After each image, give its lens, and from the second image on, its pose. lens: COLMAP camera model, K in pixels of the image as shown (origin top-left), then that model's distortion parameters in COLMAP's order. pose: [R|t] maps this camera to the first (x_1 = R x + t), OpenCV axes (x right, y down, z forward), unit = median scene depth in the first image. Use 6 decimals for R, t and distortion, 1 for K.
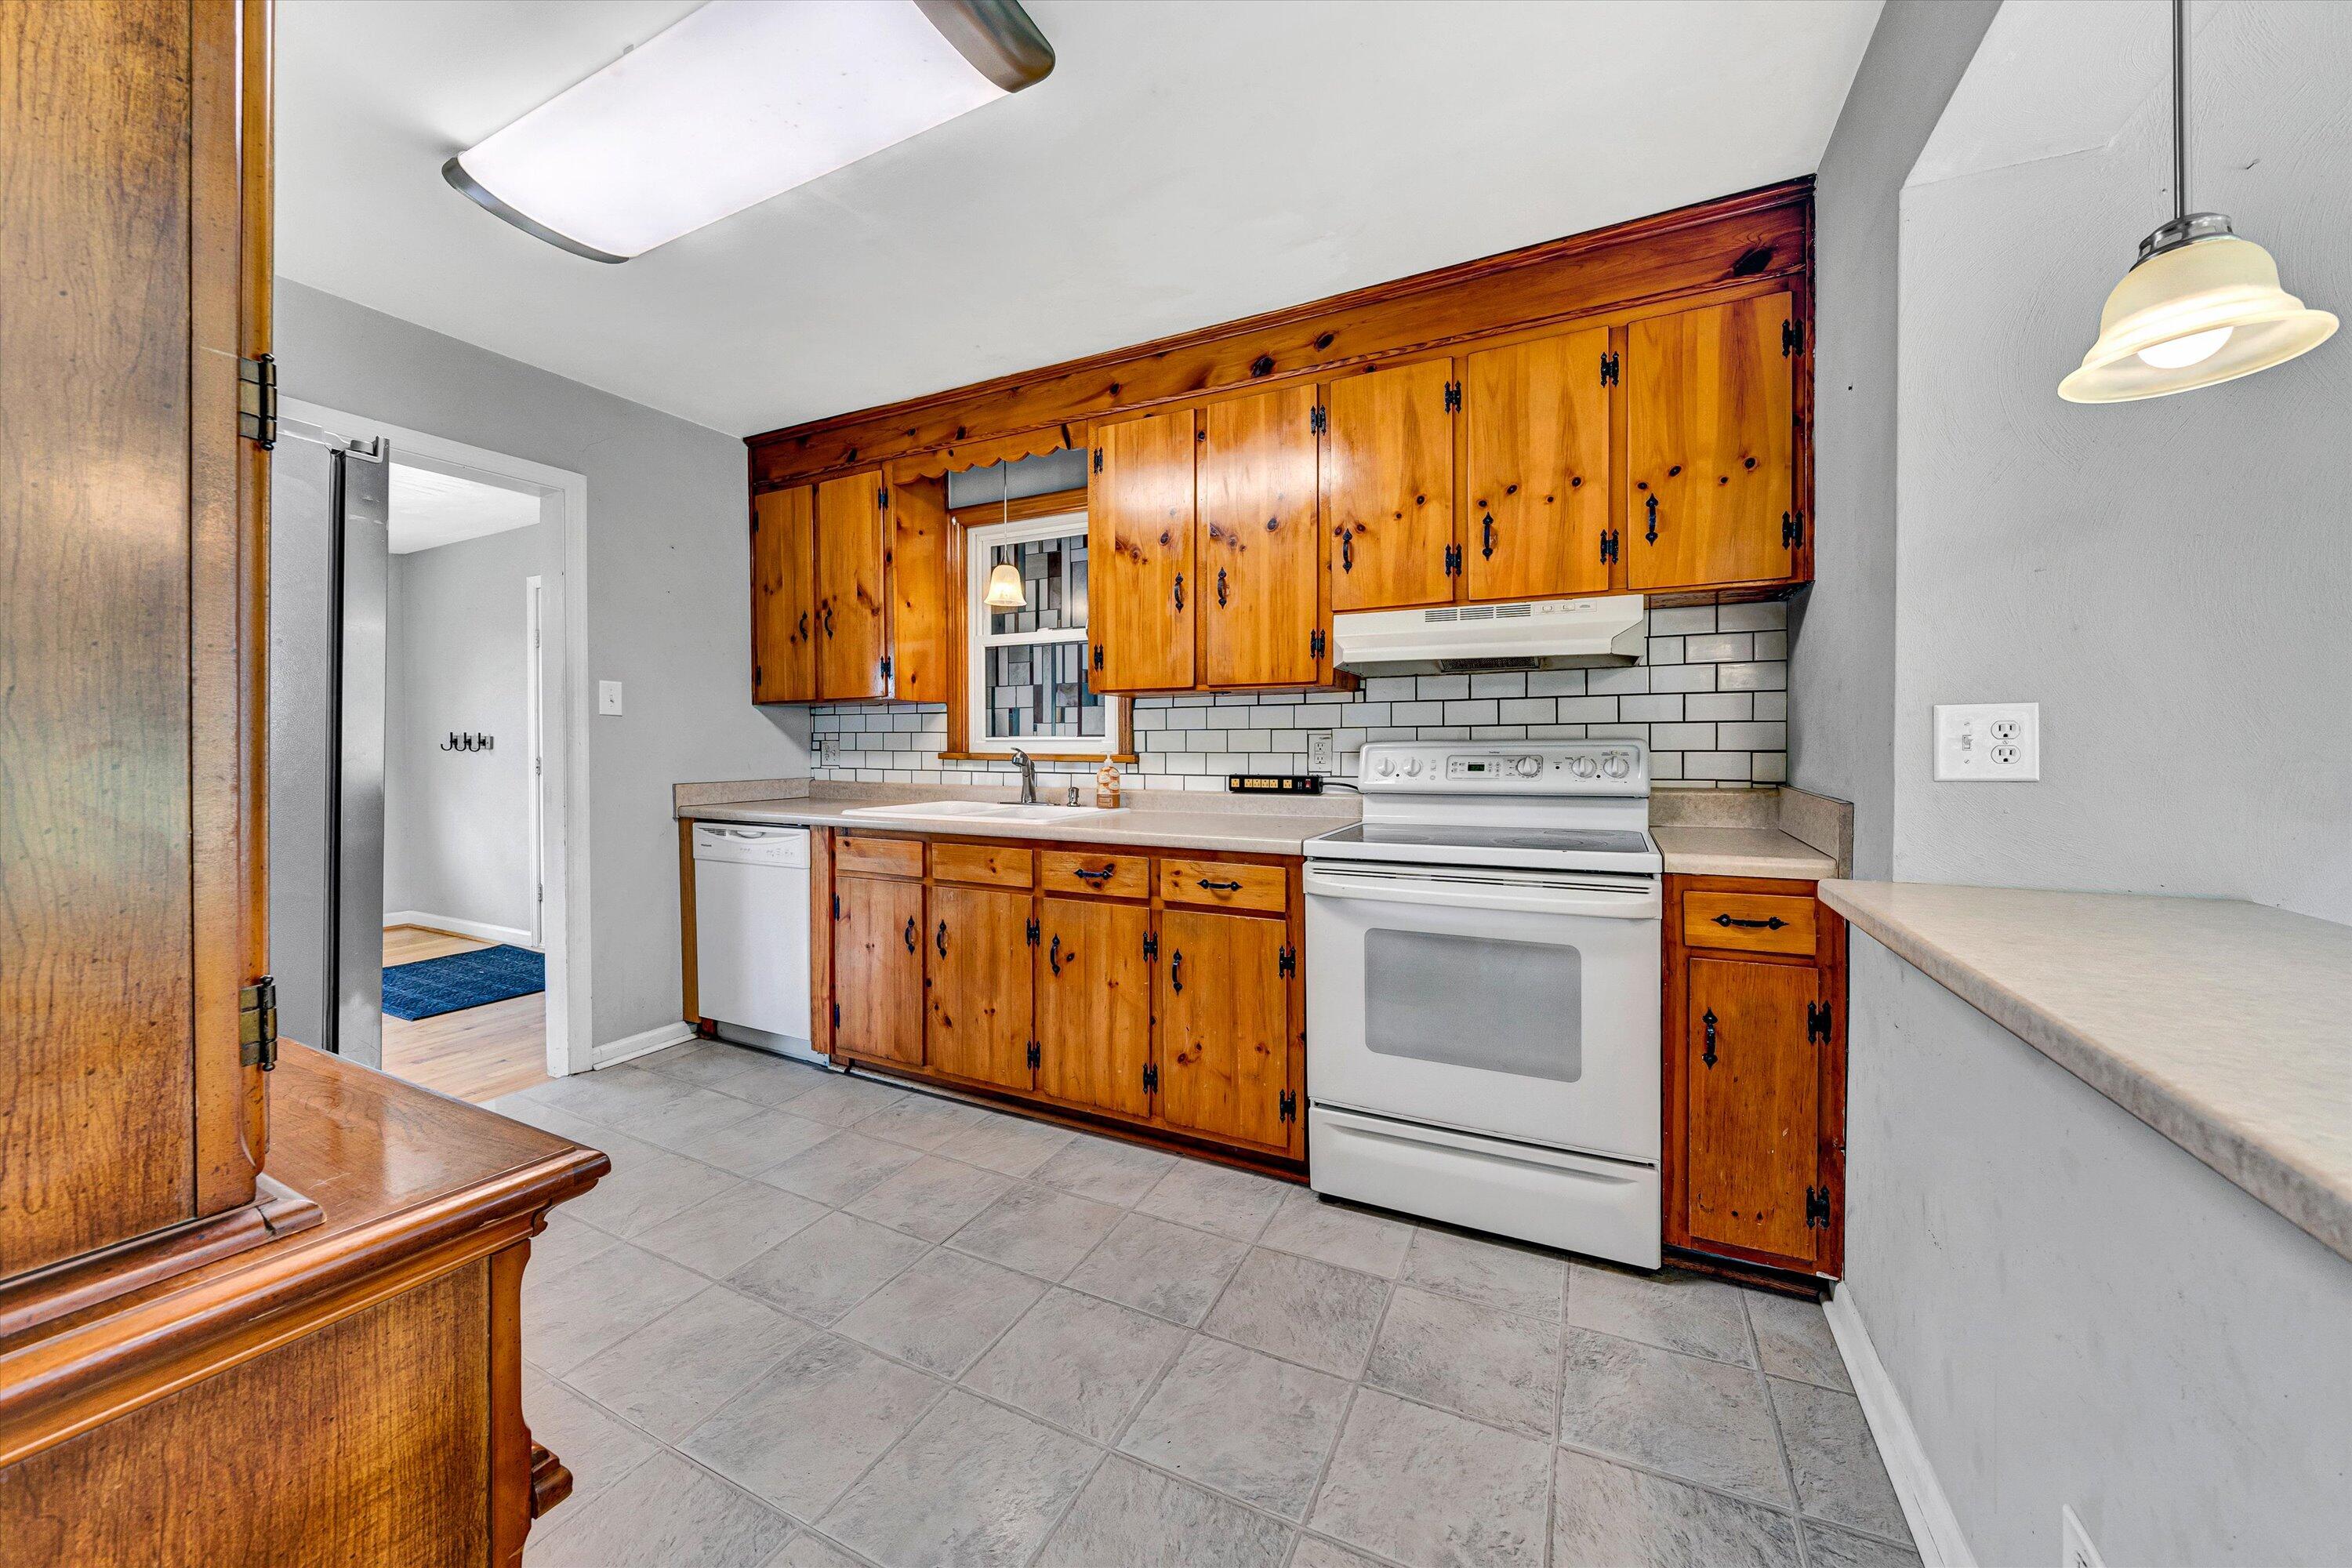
lens RADIAL K [[825.1, 0, 1161.6], [0, 825.1, 758.7], [0, 0, 1]] dist [-0.003560, -0.000485]
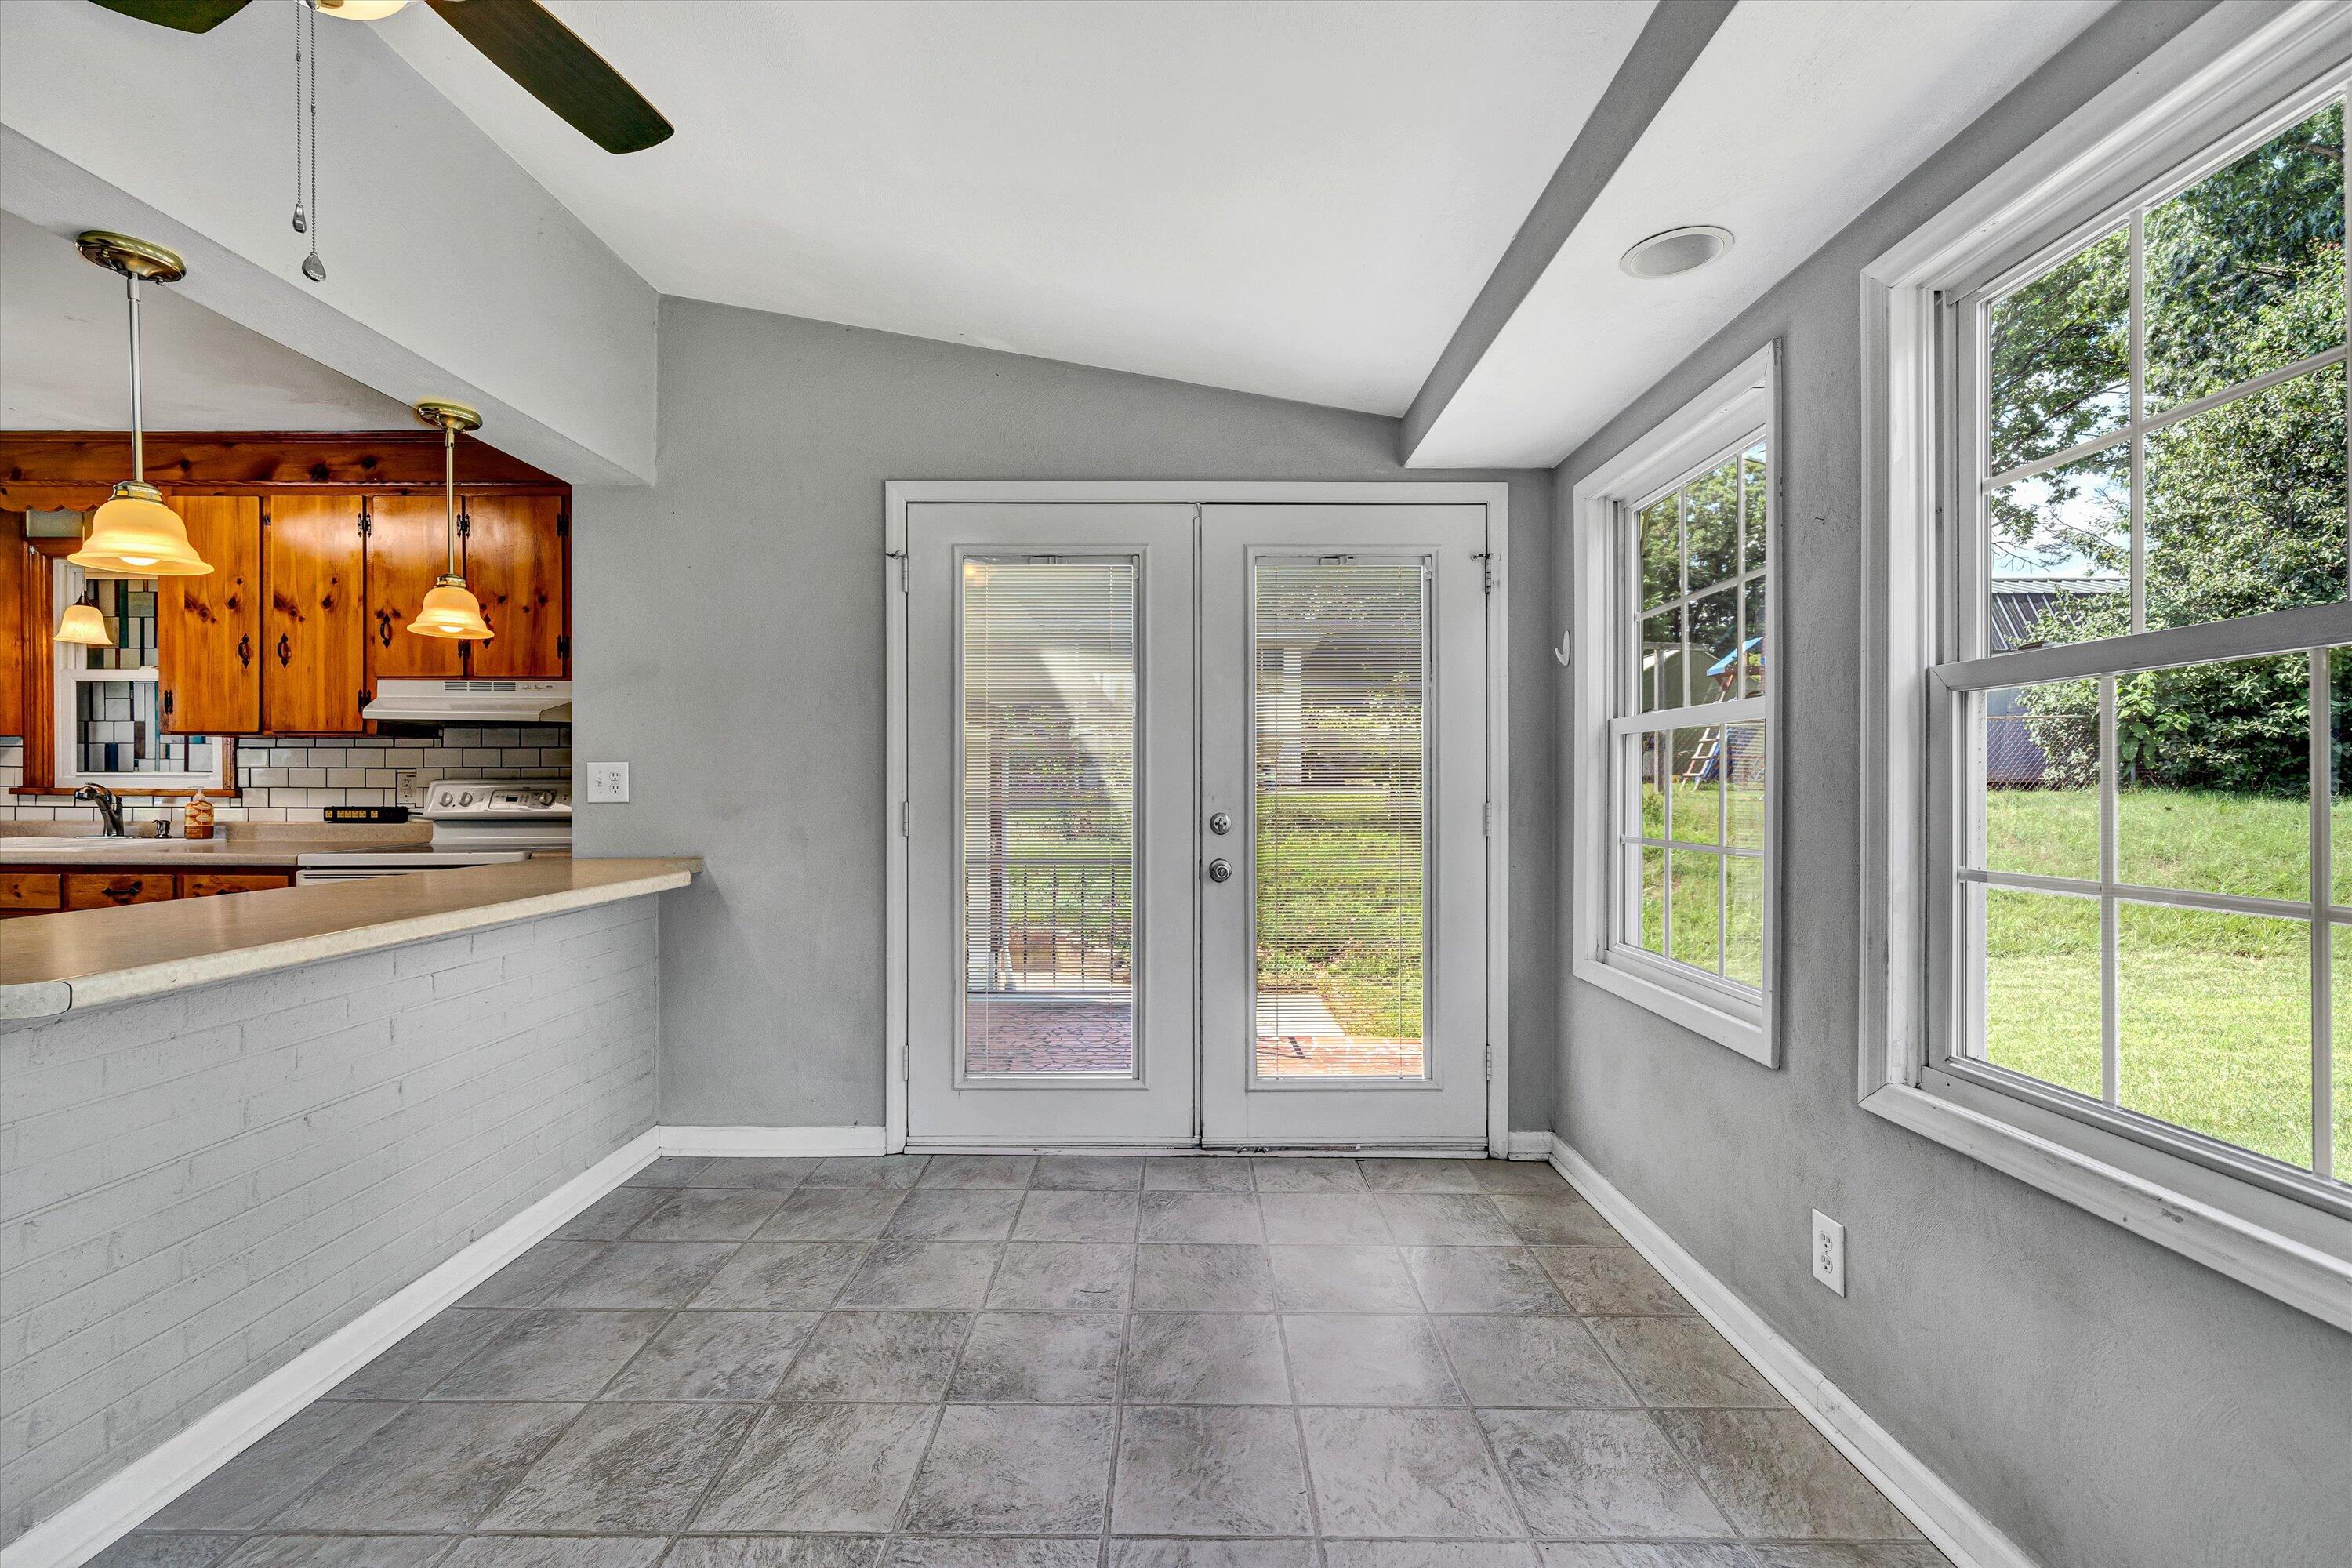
lens RADIAL K [[1001.7, 0, 1162.1], [0, 1001.7, 784.6], [0, 0, 1]] dist [-0.004591, 0.001005]
pose [[0.902765, 0.001070, 0.430132, 0.538960], [0.003479, 0.999946, -0.009789, 0.005880], [-0.430119, 0.010334, 0.902713, -0.764958]]
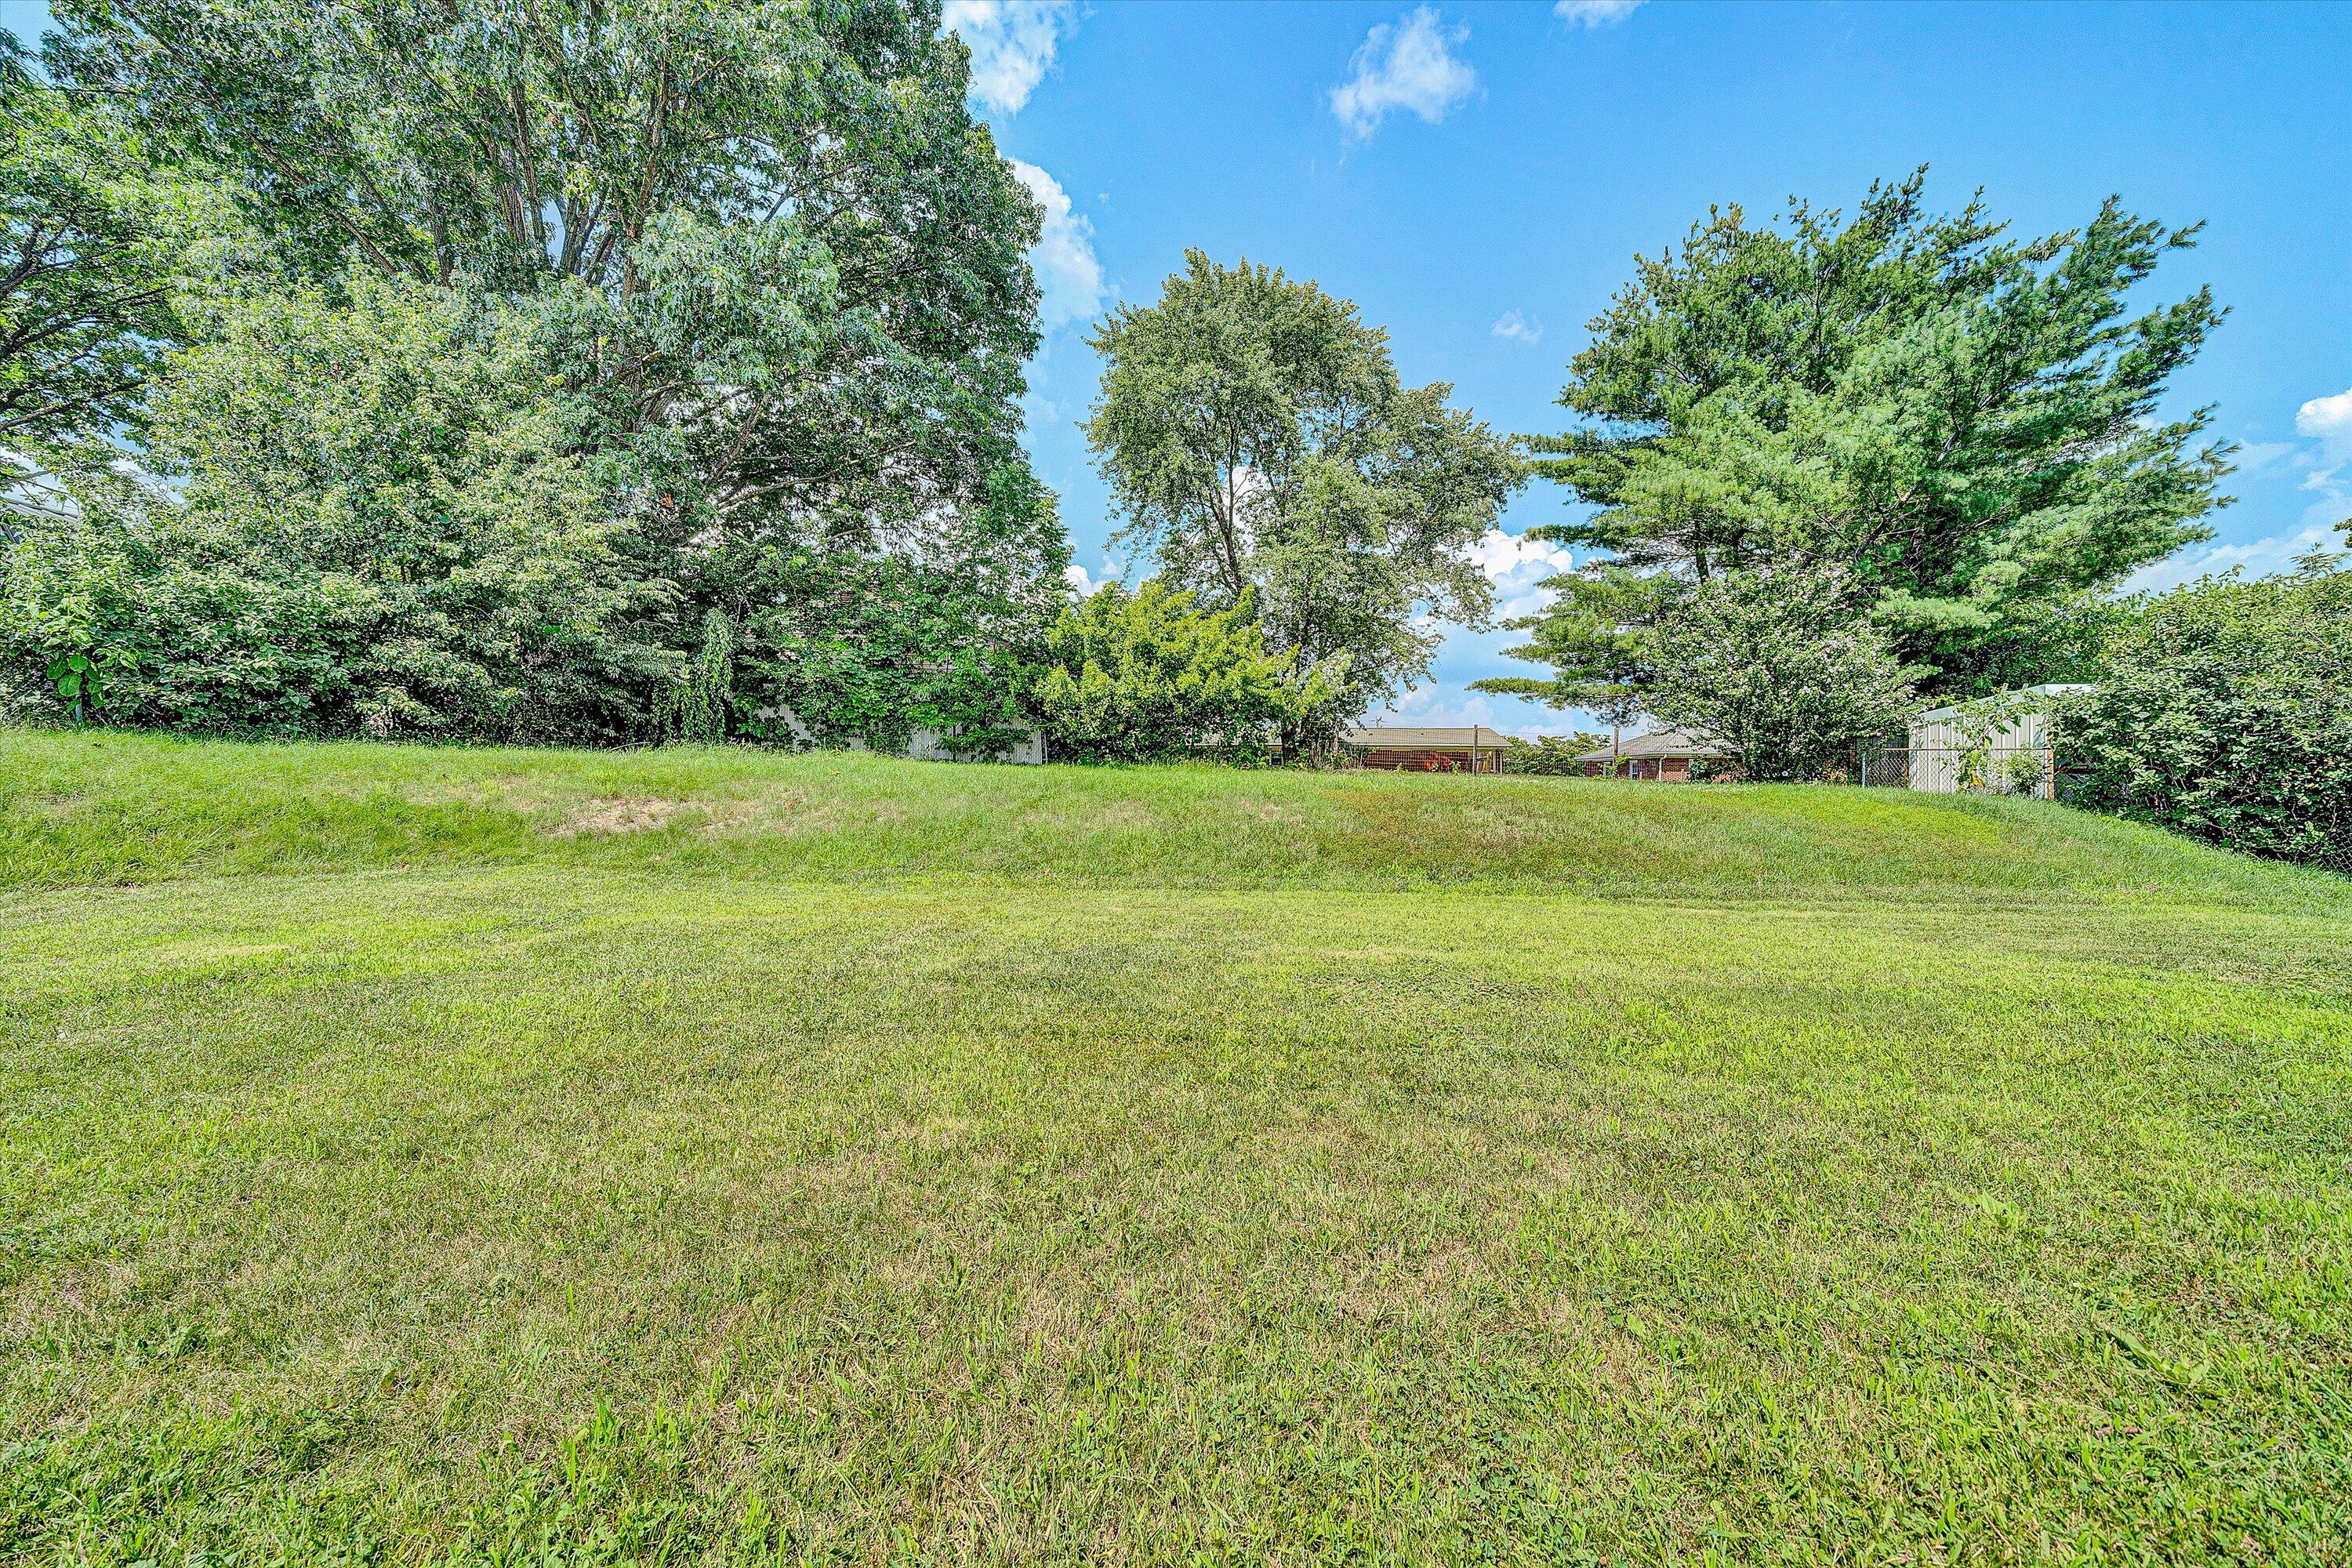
lens RADIAL K [[825.1, 0, 1188.7], [0, 825.1, 798.9], [0, 0, 1]] dist [-0.003560, -0.000485]
pose [[-0.442884, -0.017898, 0.896400, 1.244982], [0.007547, 0.999691, 0.023689, 0.205787], [-0.896547, 0.017256, -0.442612, -1.125966]]
